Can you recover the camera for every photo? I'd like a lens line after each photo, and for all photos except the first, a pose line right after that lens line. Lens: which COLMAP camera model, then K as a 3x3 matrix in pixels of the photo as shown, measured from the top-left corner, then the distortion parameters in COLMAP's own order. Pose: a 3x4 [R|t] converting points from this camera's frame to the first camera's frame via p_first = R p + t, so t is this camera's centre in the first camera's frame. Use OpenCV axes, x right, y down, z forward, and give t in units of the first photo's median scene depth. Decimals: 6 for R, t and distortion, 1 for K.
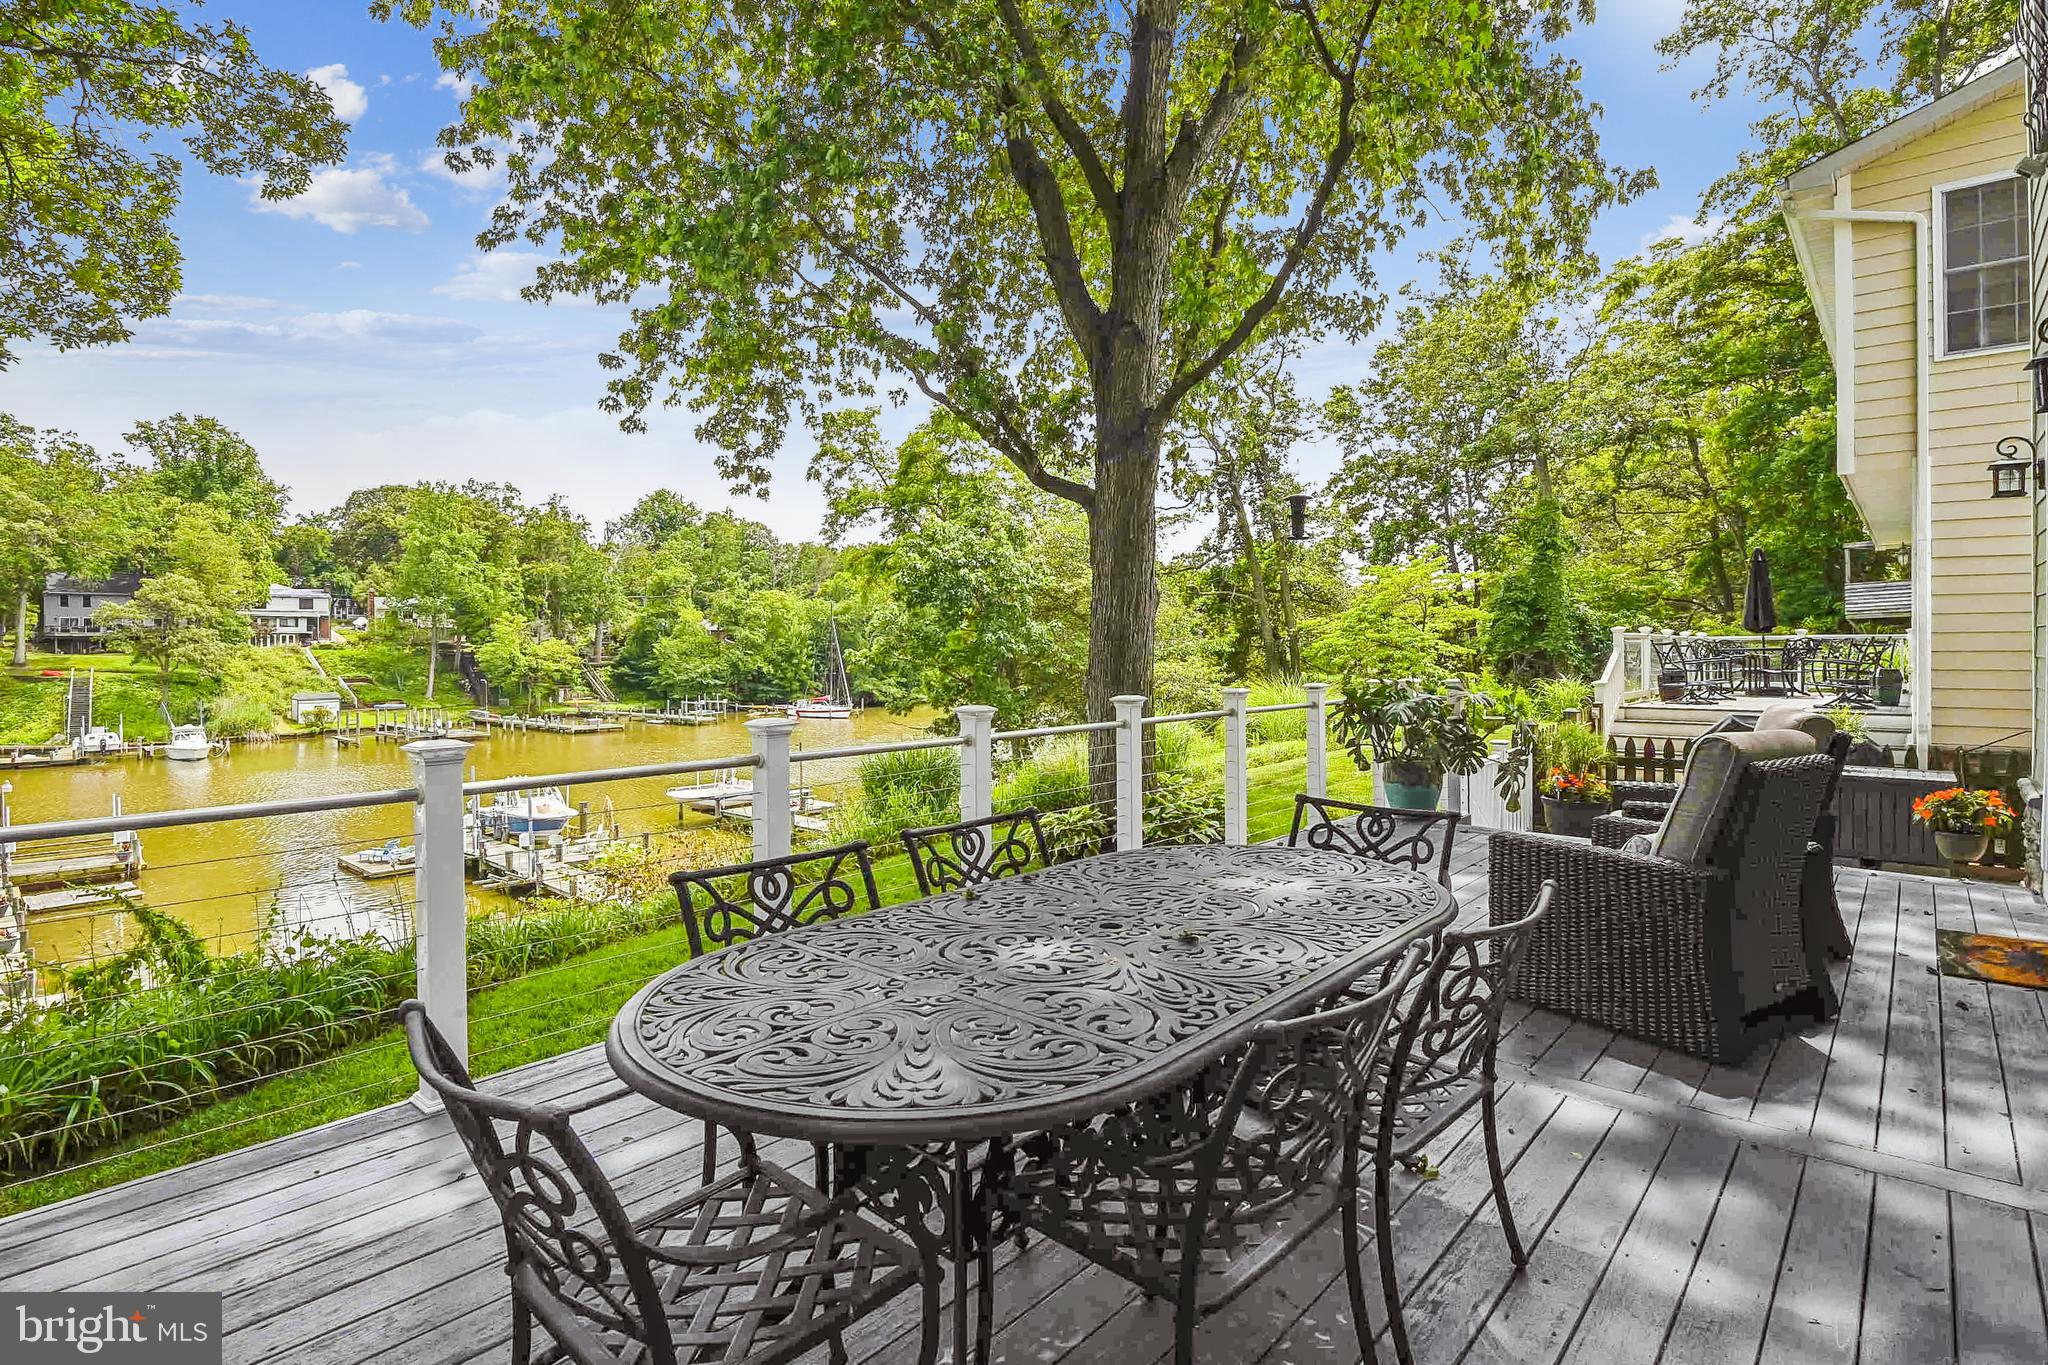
lens RADIAL K [[1045.9, 0, 1038.3], [0, 1045.9, 646.3], [0, 0, 1]] dist [-0.007210, -0.002039]
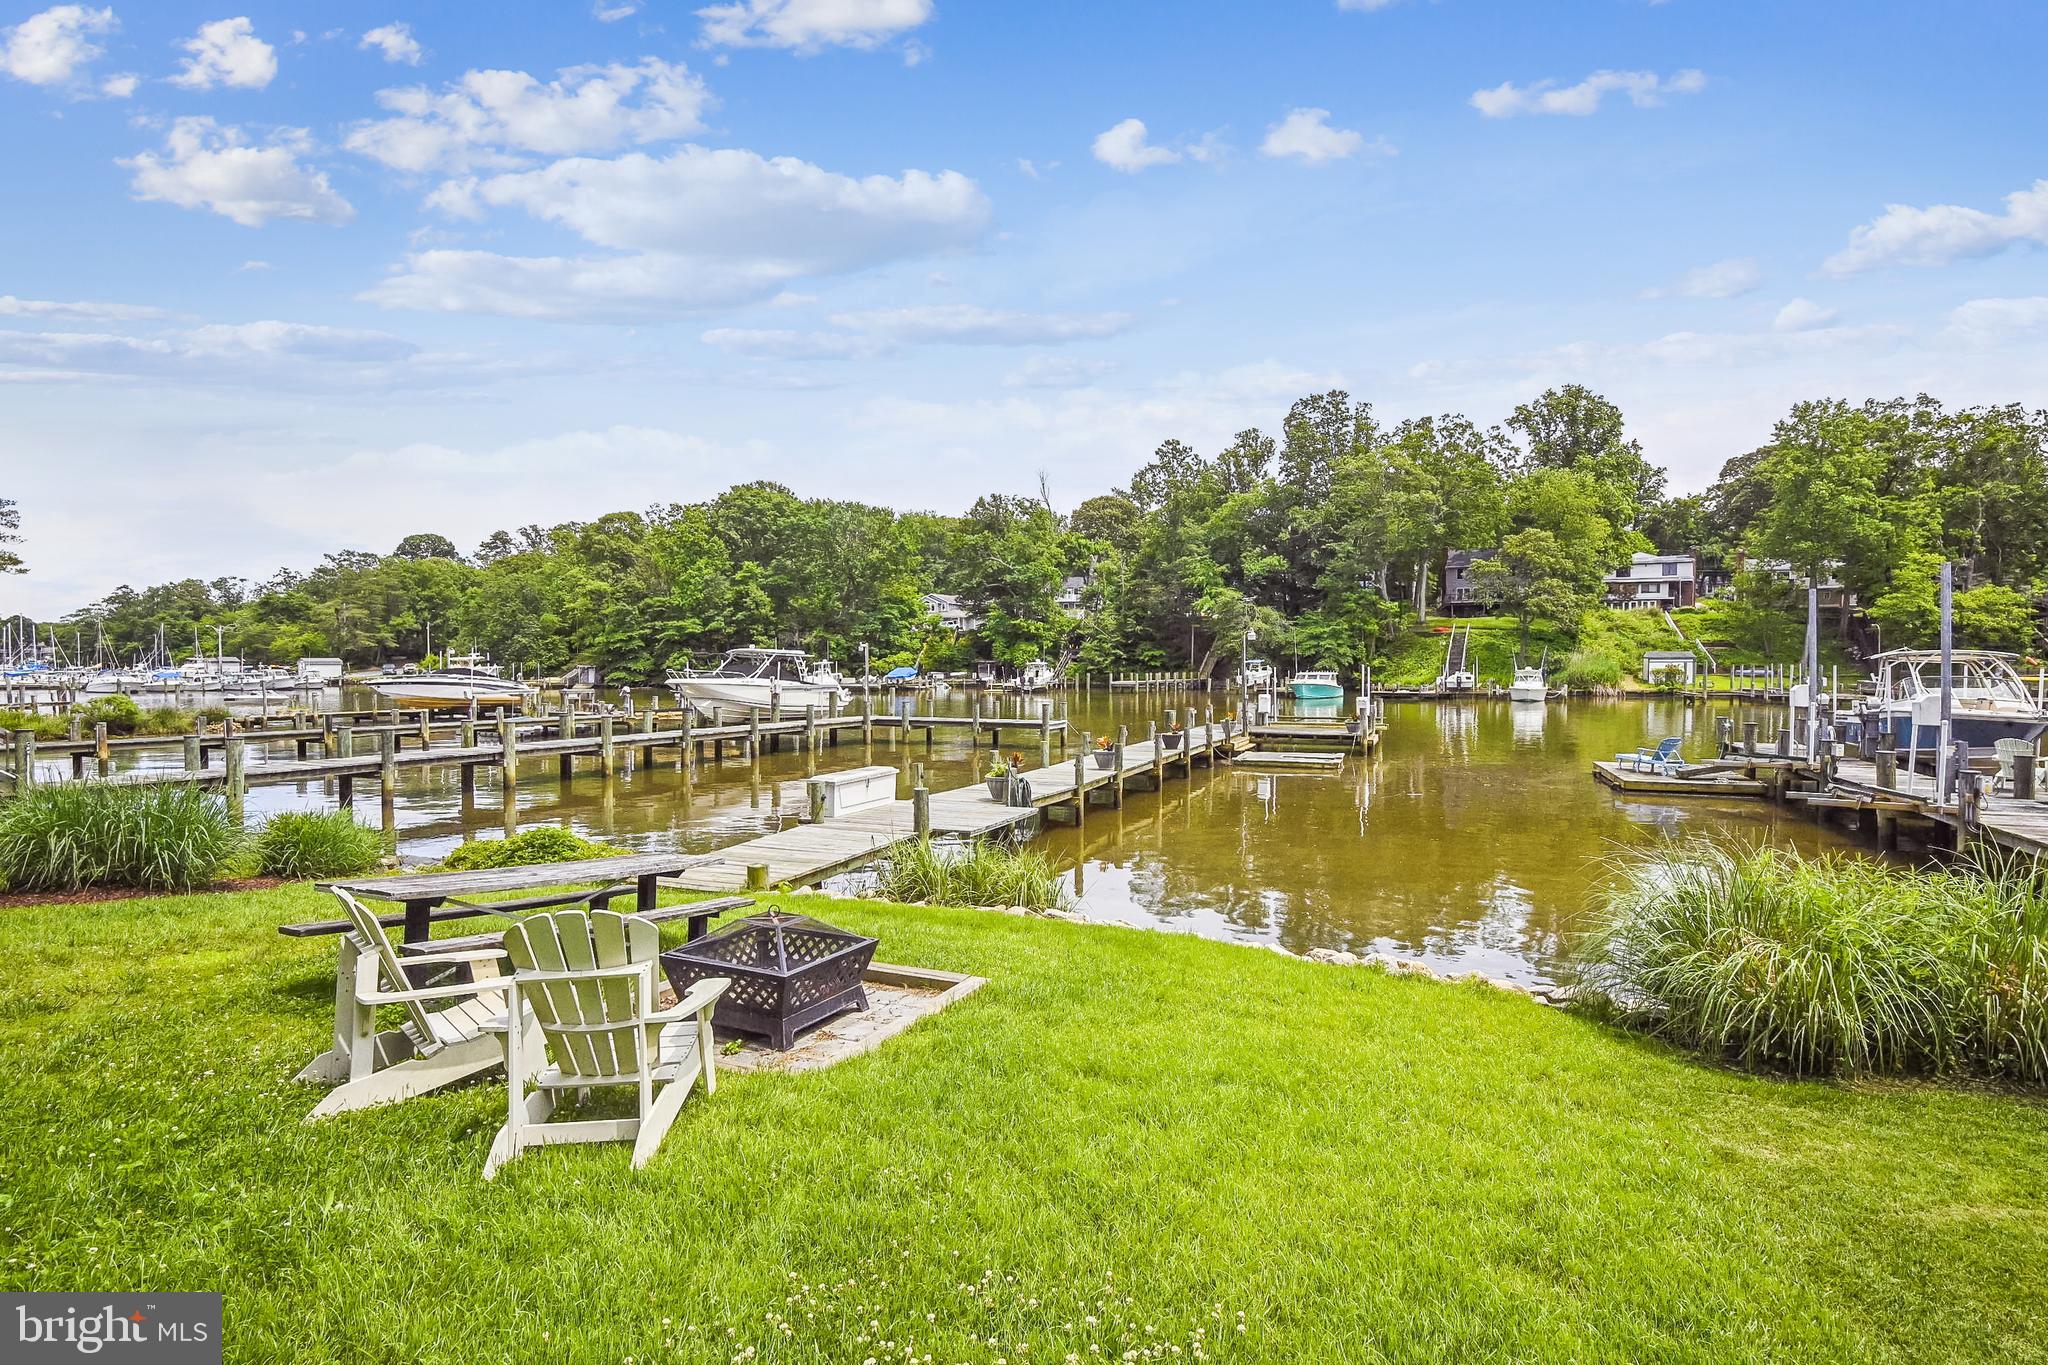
lens RADIAL K [[992.3, 0, 1035.6], [0, 992.3, 692.7], [0, 0, 1]] dist [-0.006688, -0.010221]
pose [[0.357183, 0.029829, -0.933558, -0.074491], [-0.001553, 0.999508, 0.031342, 0.048494], [0.934033, -0.009745, 0.357053, 0.155216]]
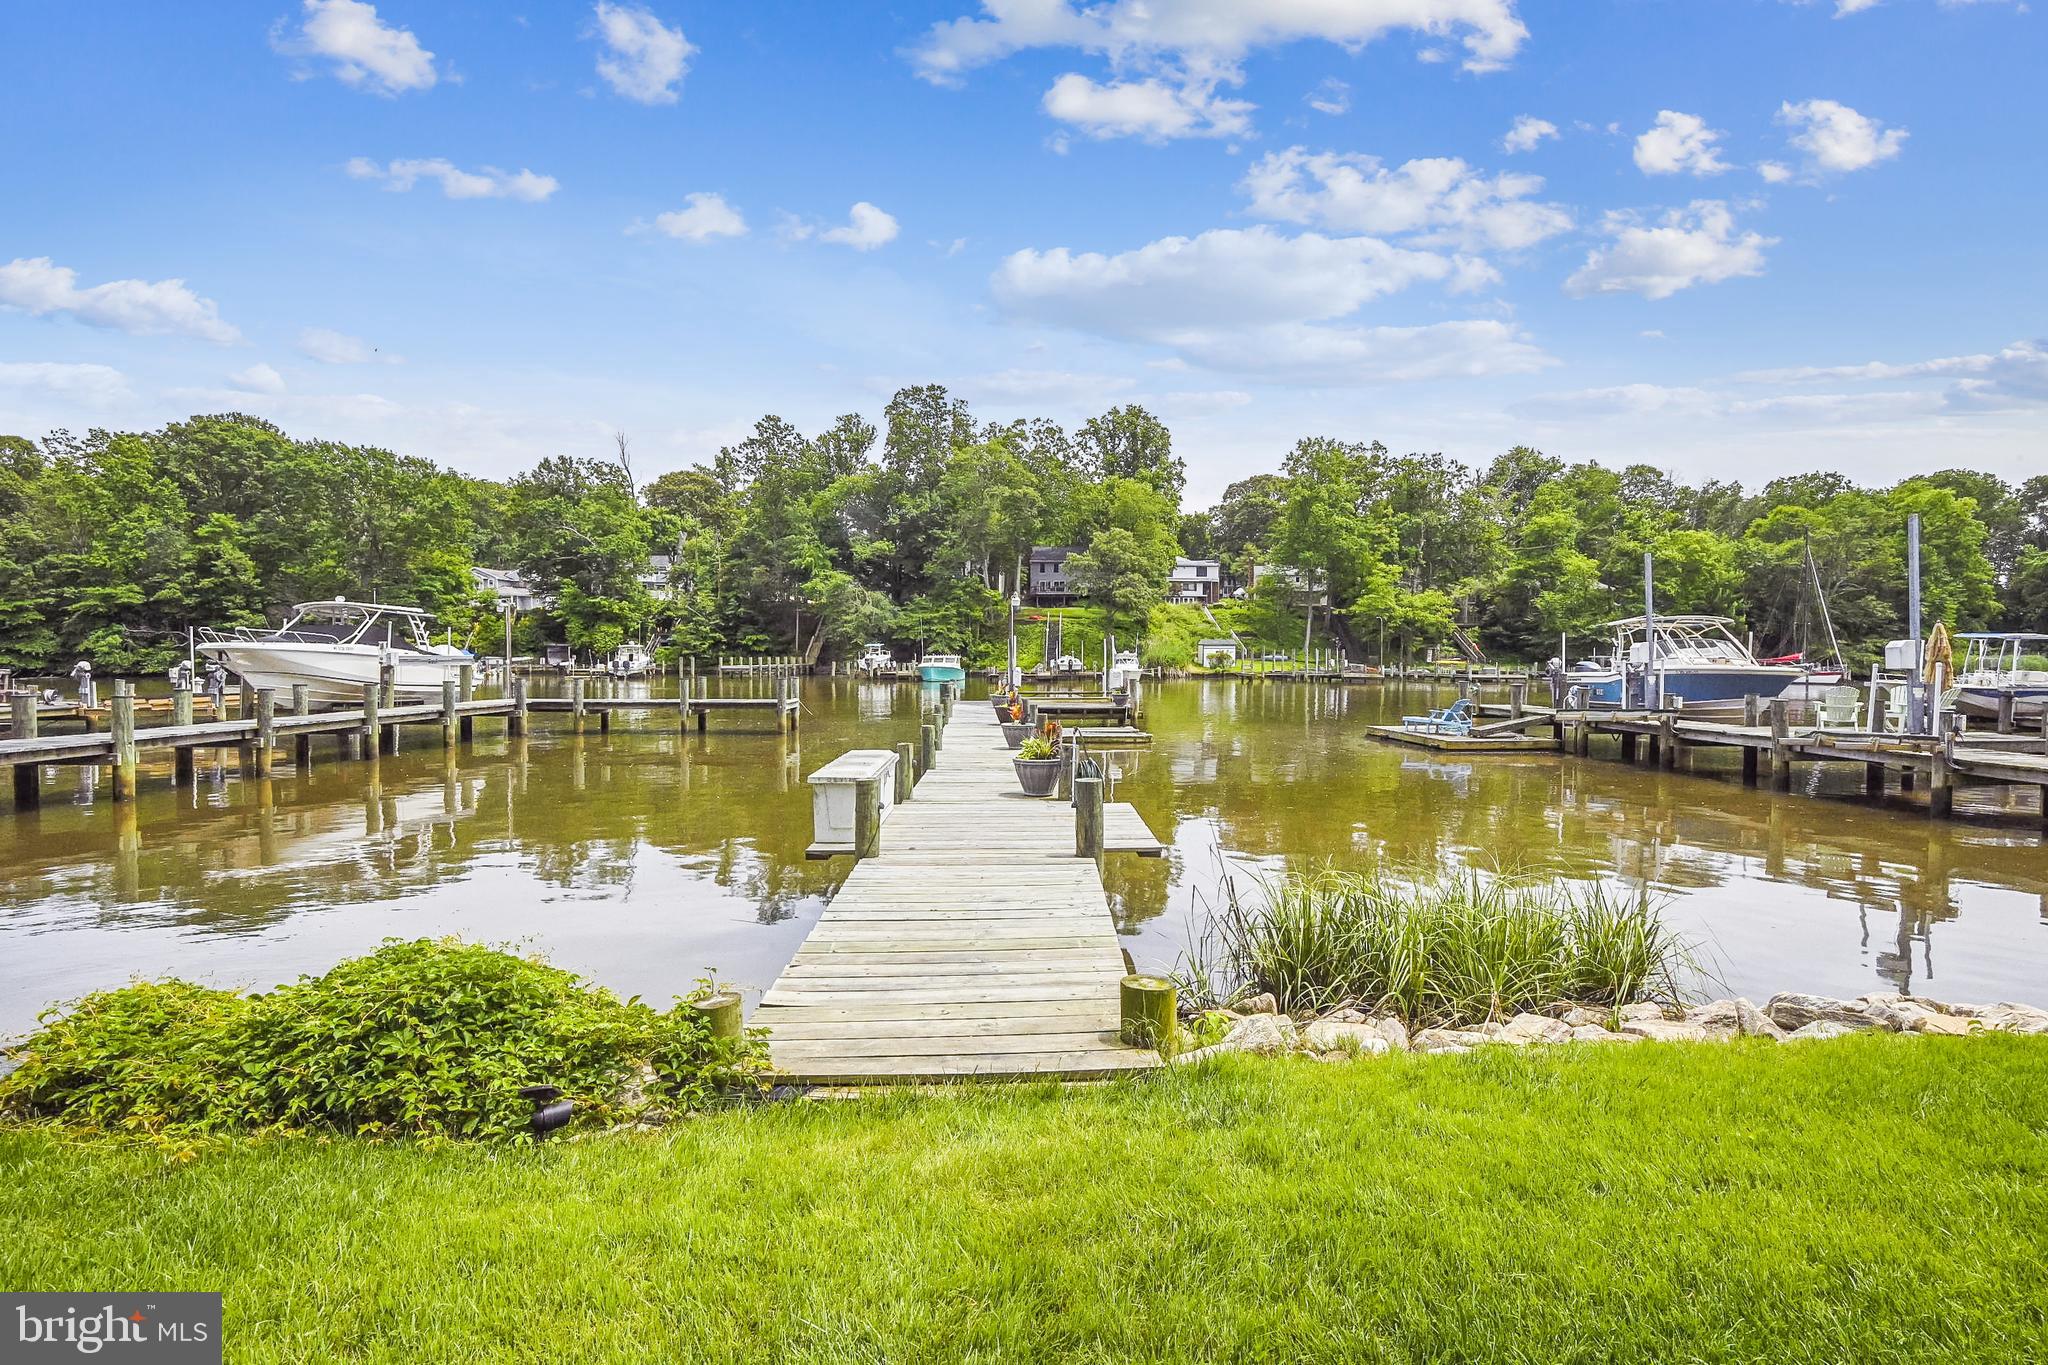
lens RADIAL K [[958.2, 0, 1038.8], [0, 958.2, 681.8], [0, 0, 1]] dist [-0.008350, -0.007319]
pose [[0.730950, 0.023699, -0.682019, -0.138441], [-0.005627, 0.999572, 0.028703, 0.054322], [0.682408, -0.017143, 0.730771, 0.137942]]
